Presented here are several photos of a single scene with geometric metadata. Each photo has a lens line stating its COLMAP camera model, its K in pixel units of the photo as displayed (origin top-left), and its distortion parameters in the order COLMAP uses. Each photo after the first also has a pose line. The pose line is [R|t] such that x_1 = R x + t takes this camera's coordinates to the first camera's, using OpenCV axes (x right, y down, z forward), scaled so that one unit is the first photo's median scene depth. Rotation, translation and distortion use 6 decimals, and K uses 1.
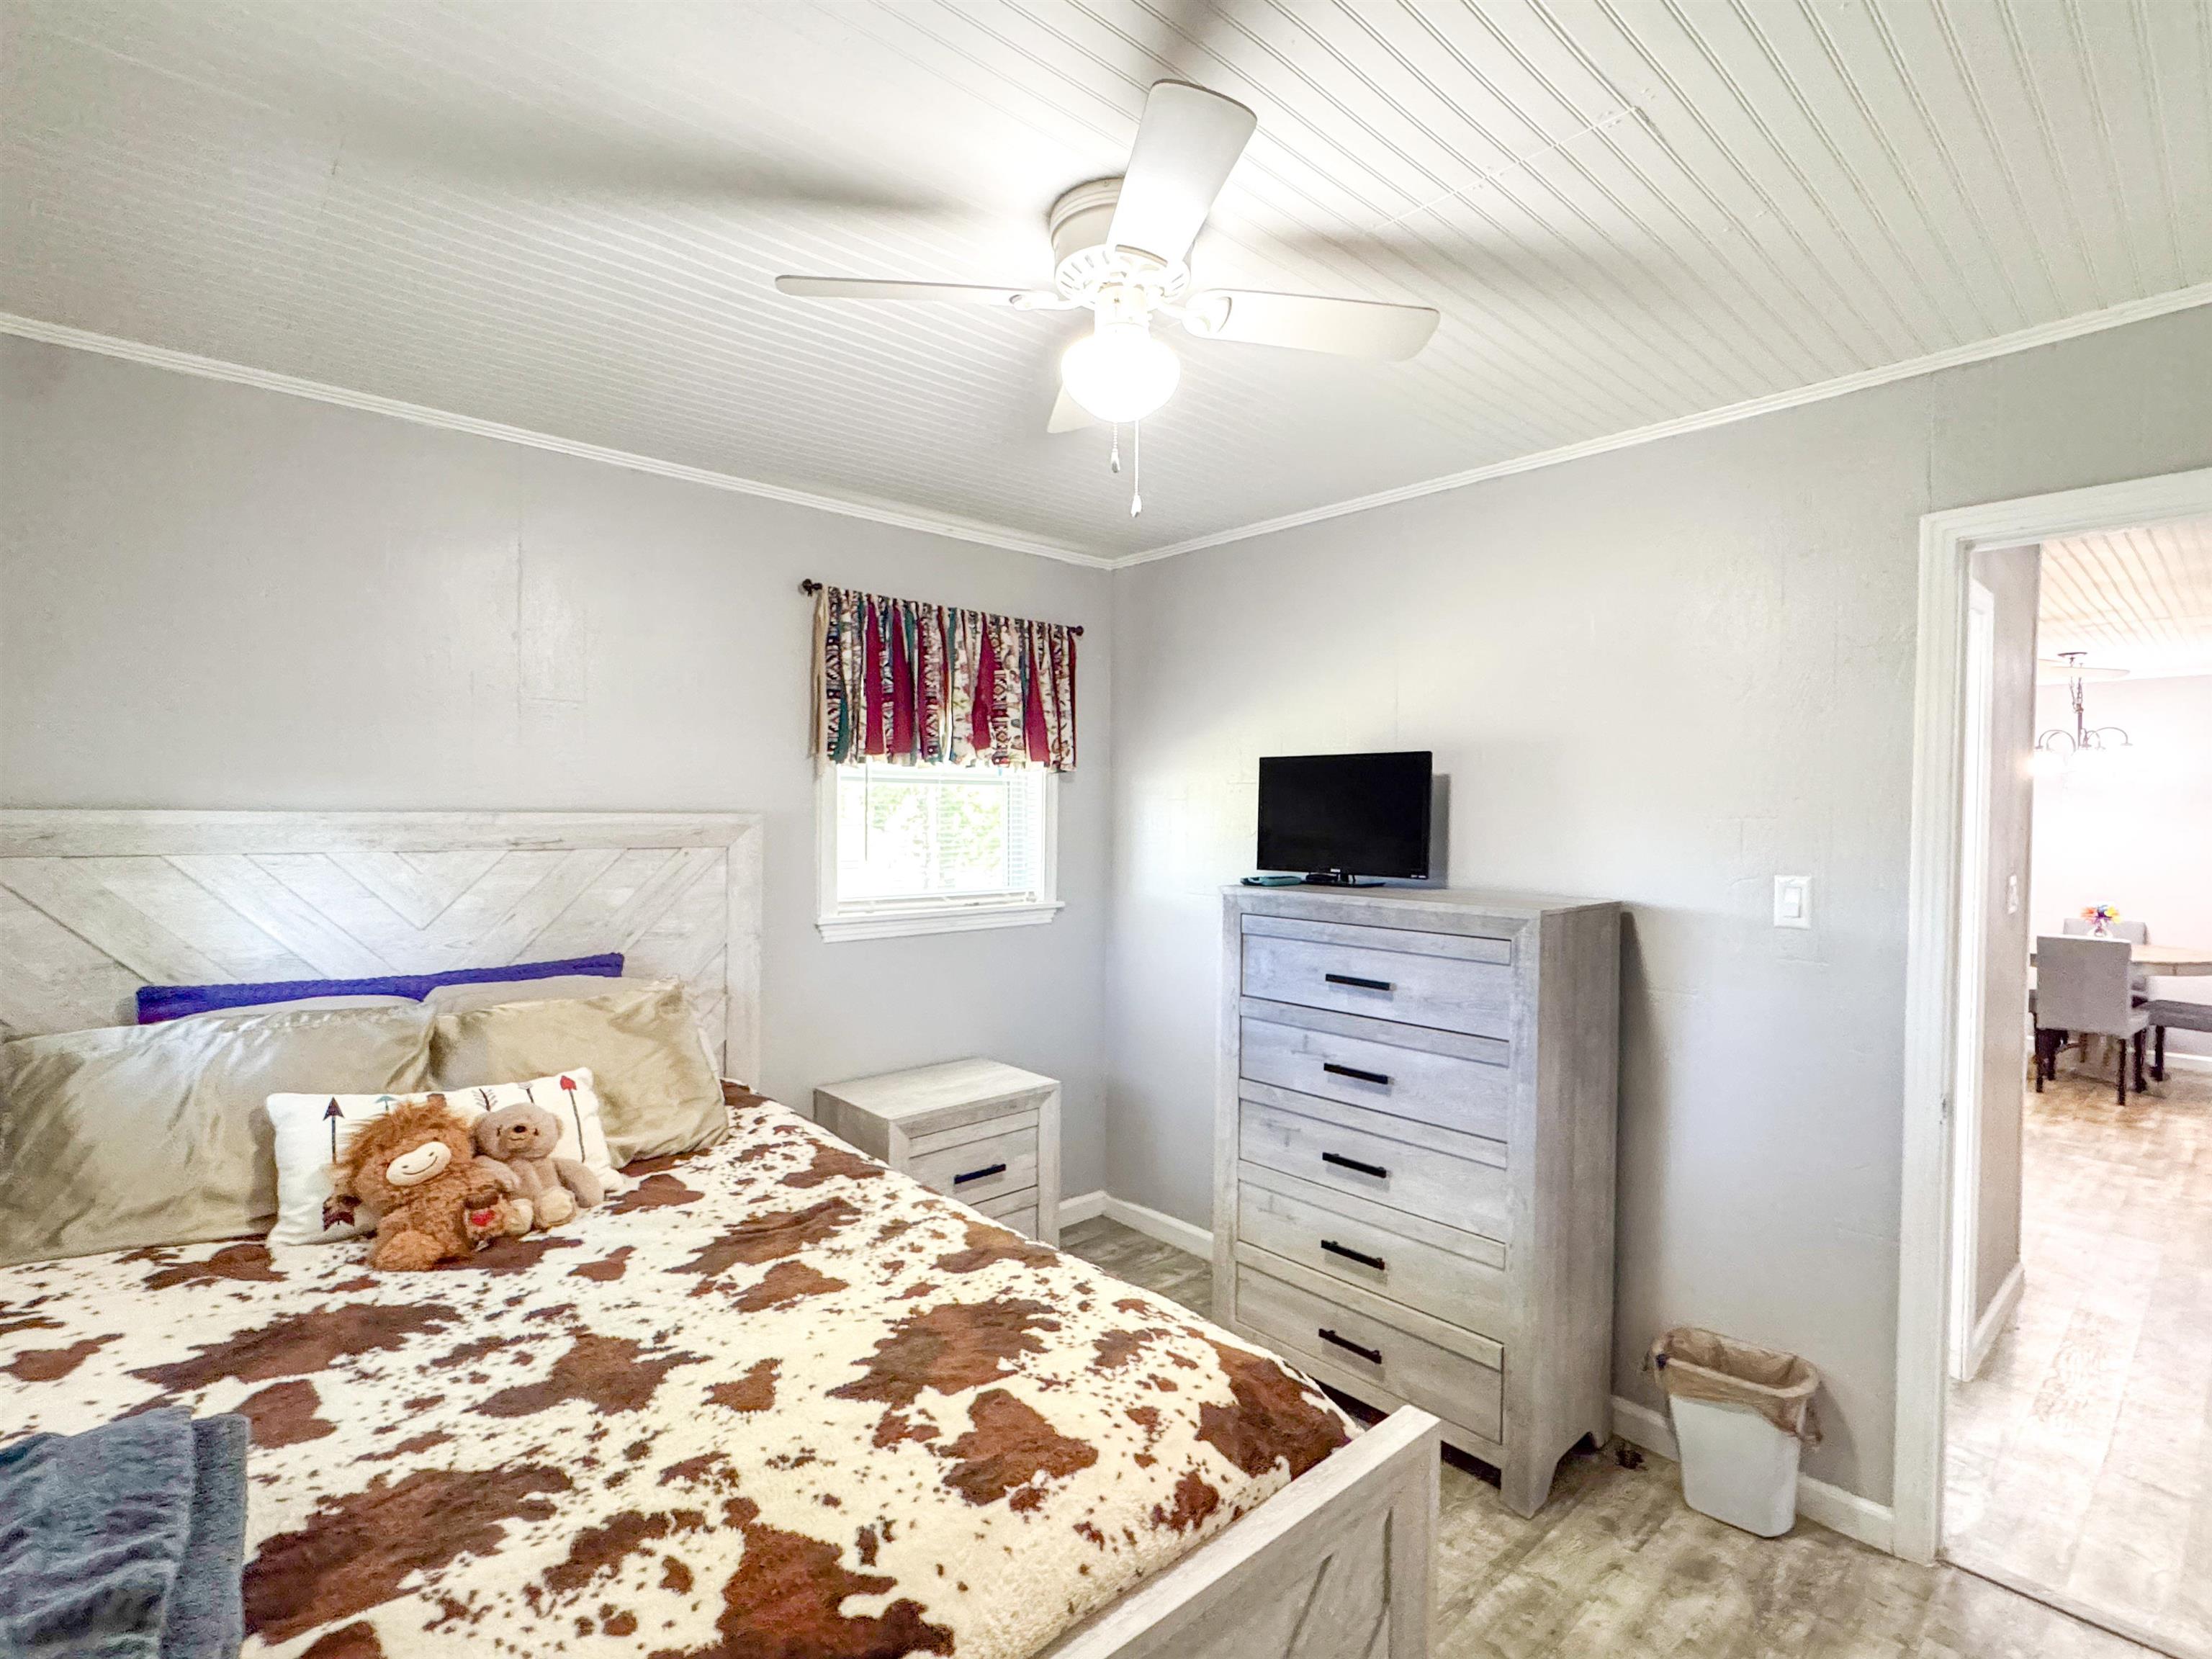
lens RADIAL K [[1059.7, 0, 1108.3], [0, 1059.7, 836.3], [0, 0, 1]] dist [-0.001592, 0.000182]
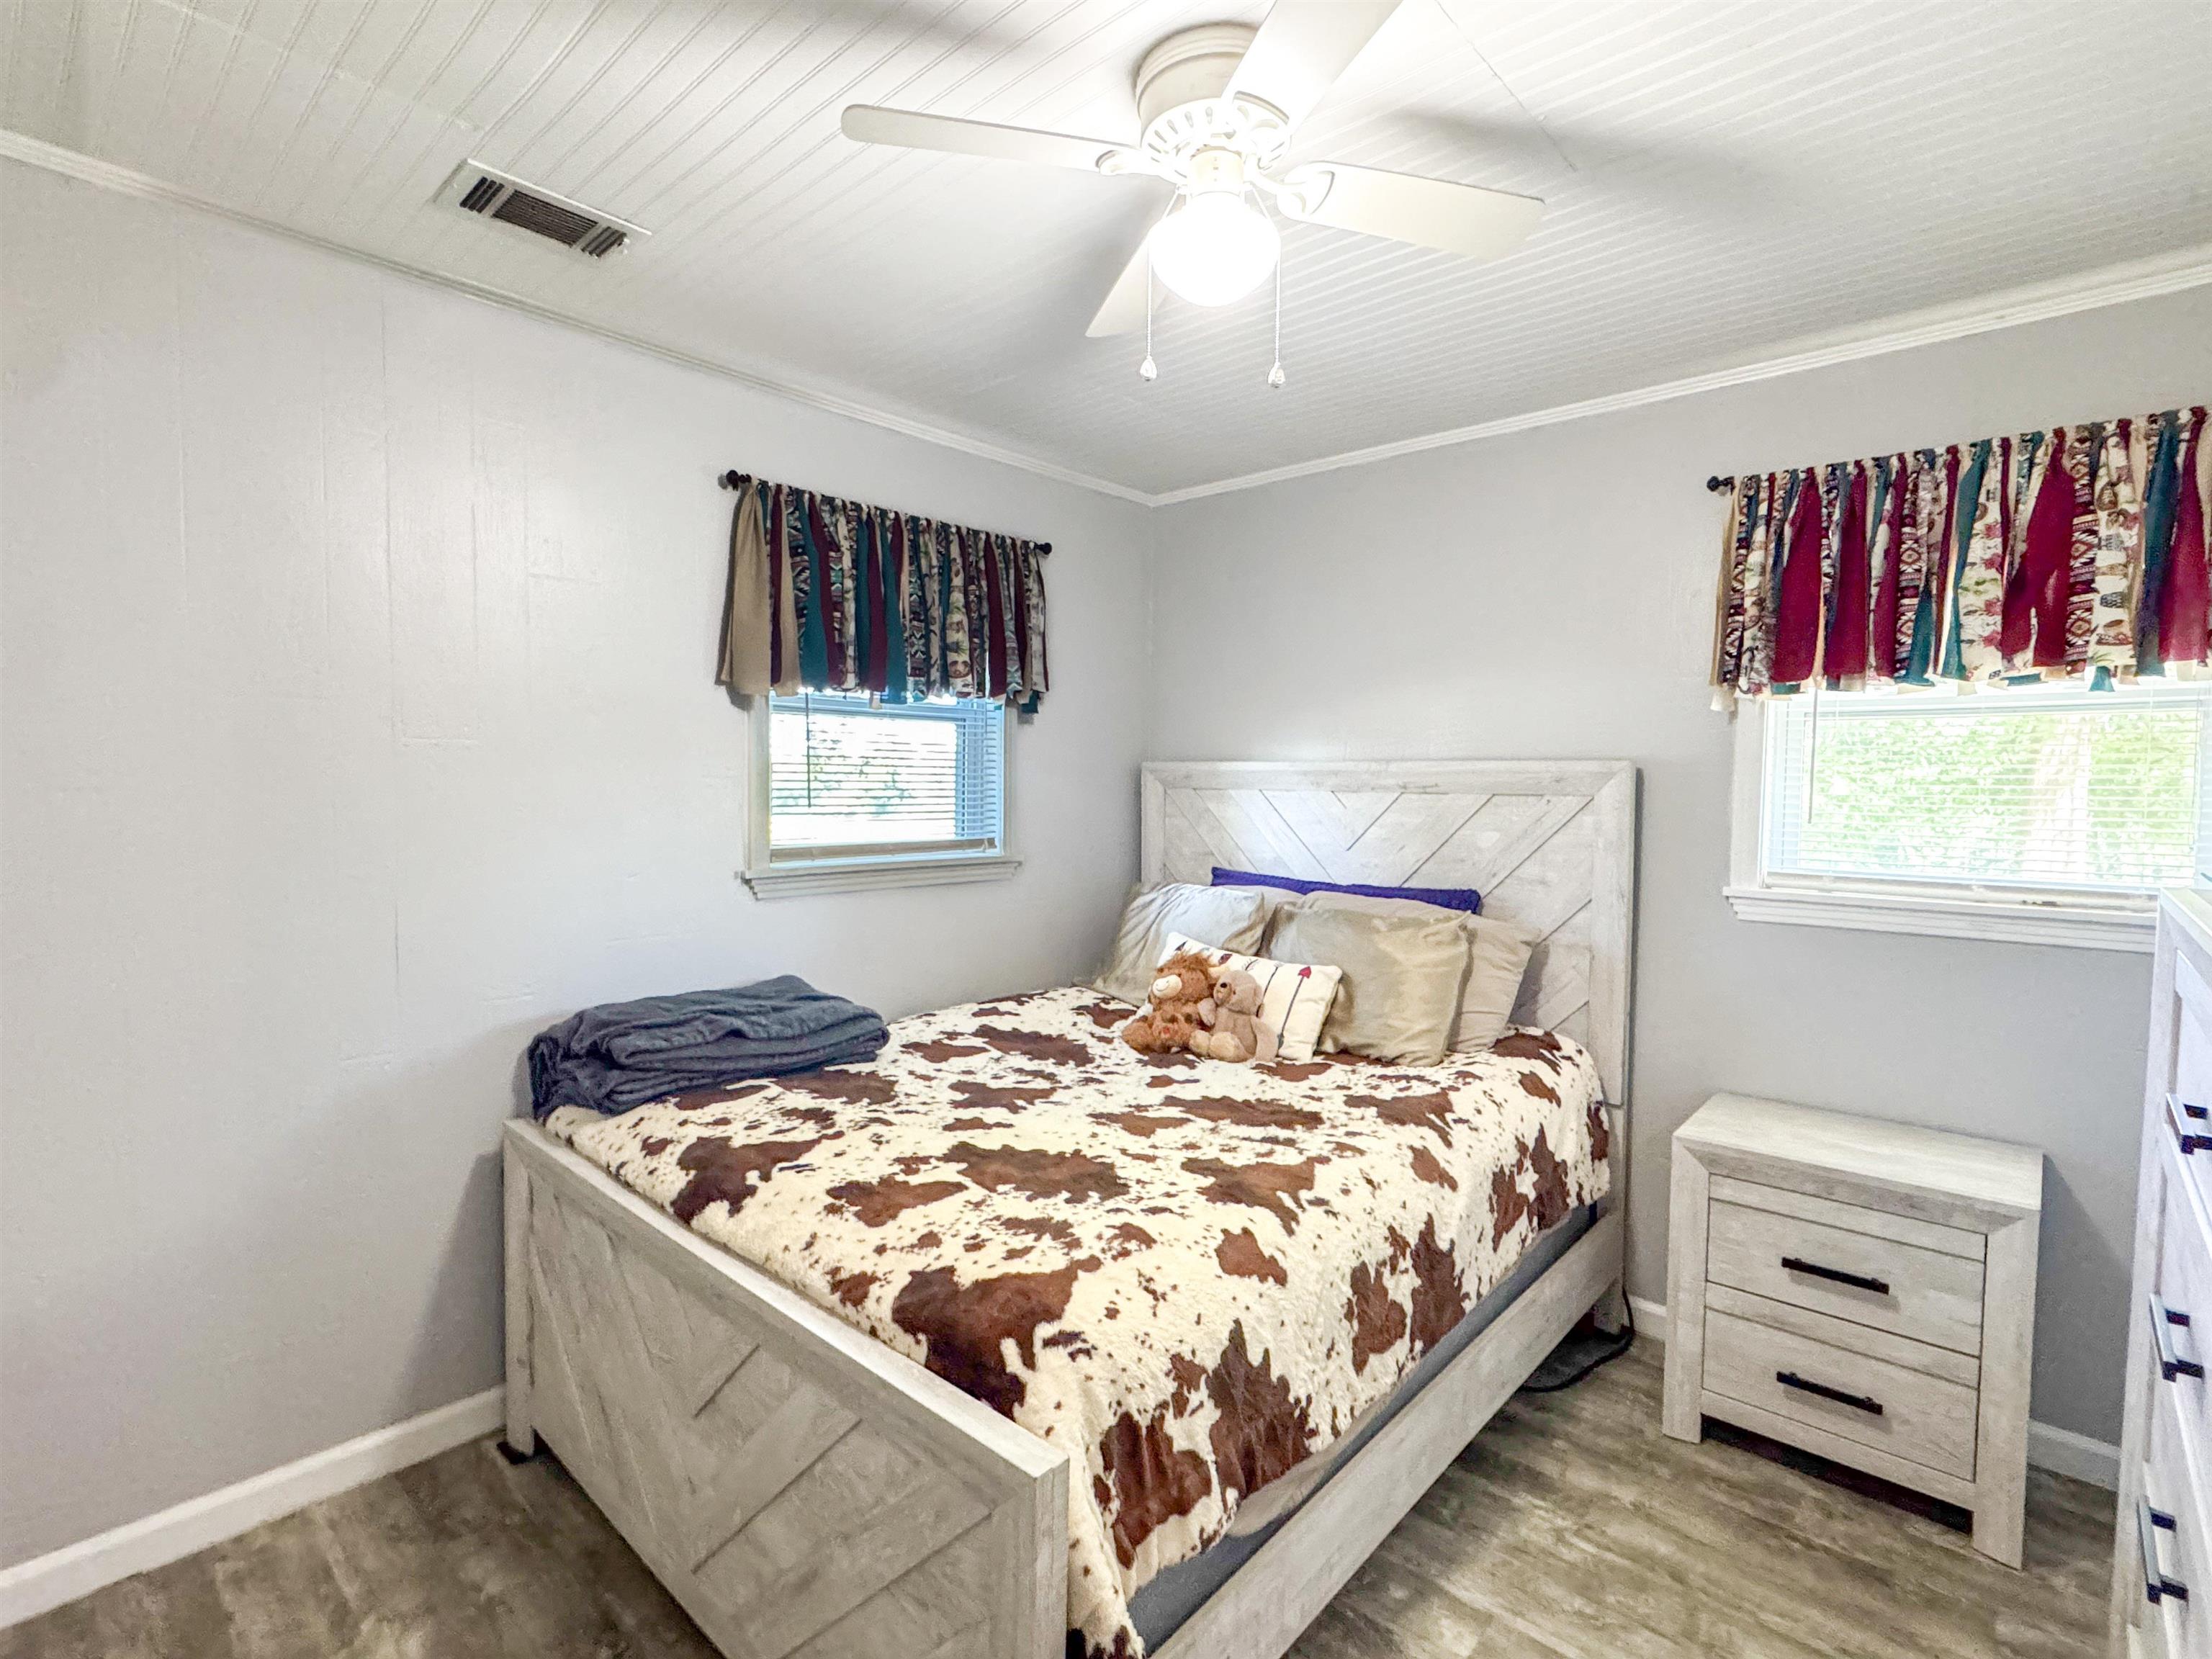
lens RADIAL K [[1060.2, 0, 1100.9], [0, 1060.2, 830.8], [0, 0, 1]] dist [-0.002873, -0.000314]
pose [[0.092265, 0.040450, -0.994913, 0.888839], [-0.032957, 0.998751, 0.037550, 0.032870], [0.995189, 0.029325, 0.093483, 0.790257]]
